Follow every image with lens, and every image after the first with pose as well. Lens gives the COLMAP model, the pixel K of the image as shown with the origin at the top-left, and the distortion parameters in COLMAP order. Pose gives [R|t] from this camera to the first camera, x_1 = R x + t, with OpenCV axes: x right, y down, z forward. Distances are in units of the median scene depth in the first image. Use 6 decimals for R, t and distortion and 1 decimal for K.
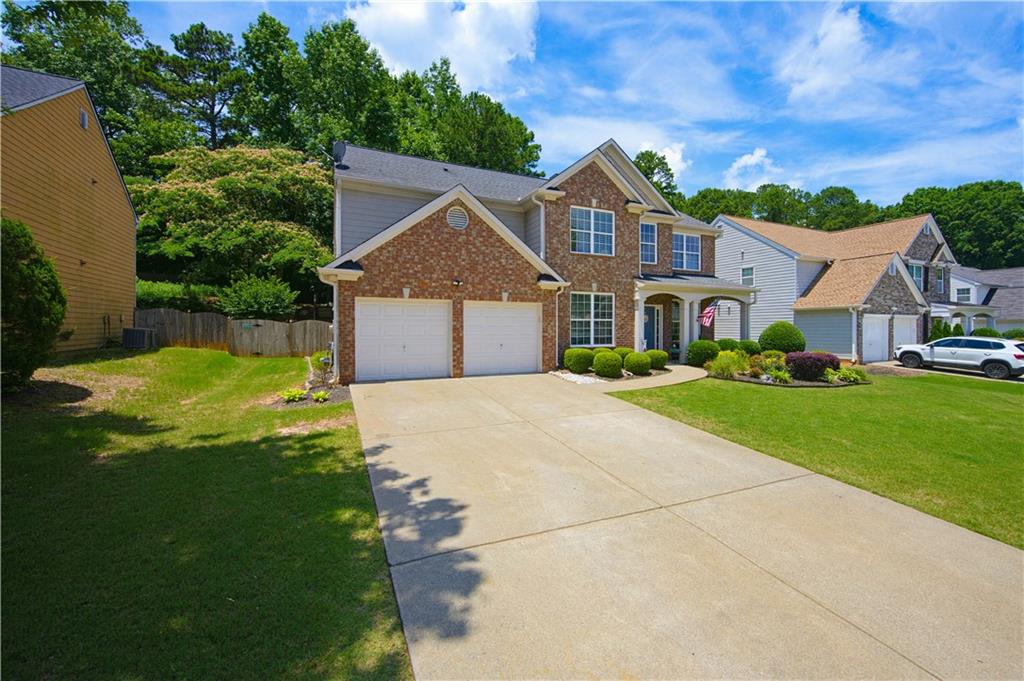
lens RADIAL K [[434.9, 0, 516.2], [0, 434.9, 326.3], [0, 0, 1]] dist [0.001704, 0.000217]
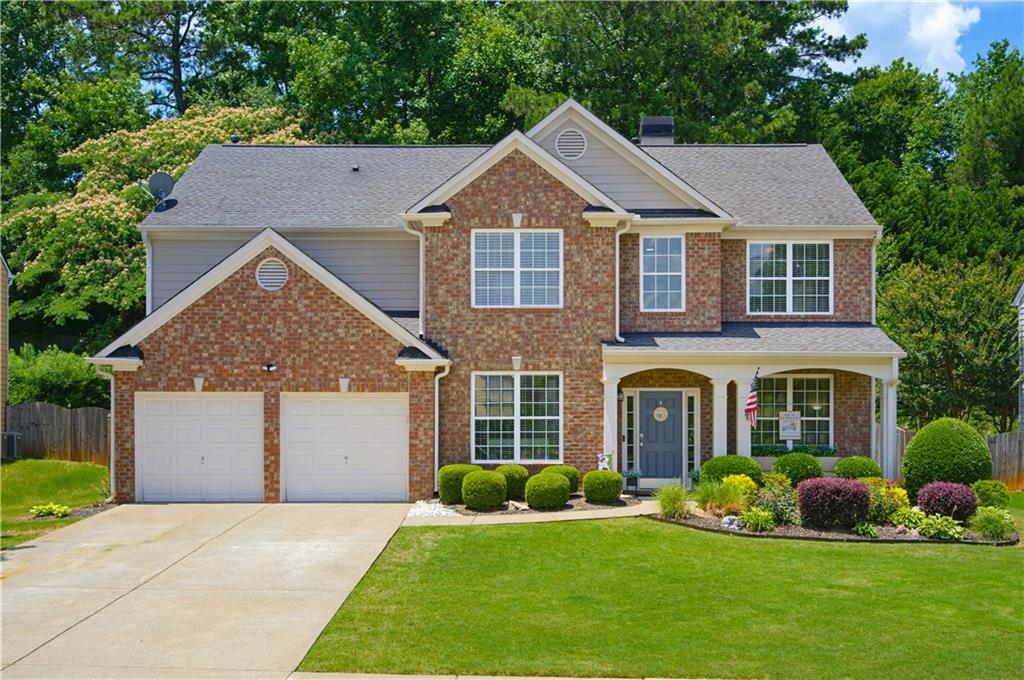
lens RADIAL K [[1227.2, 0, 510.3], [0, 1227.2, 418.1], [0, 0, 1]] dist [0.003661, -0.036888]
pose [[0.894961, -0.004371, -0.446124, 1.015046], [0.002611, 0.999986, -0.004559, -0.007789], [0.446137, 0.002915, 0.894960, -0.552287]]
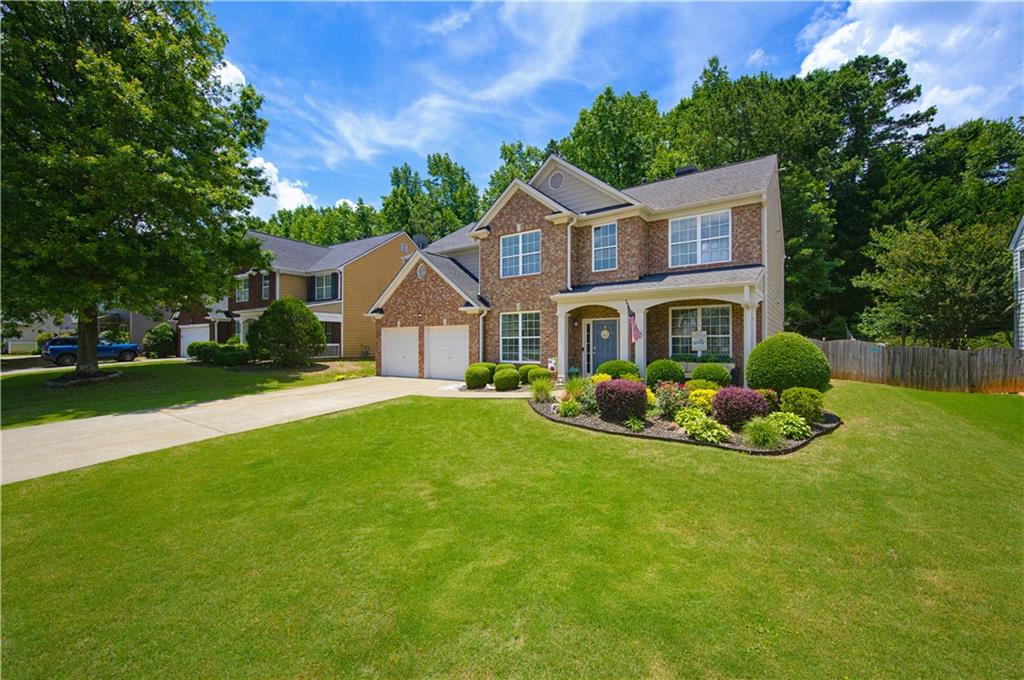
lens RADIAL K [[426.9, 0, 512.0], [0, 426.9, 340.0], [0, 0, 1]] dist [-0.000382, -0.000095]
pose [[0.473091, -0.014349, -0.880896, 1.207914], [0.002344, 0.999884, -0.015029, 0.007820], [0.881010, 0.005045, 0.473070, 0.546426]]
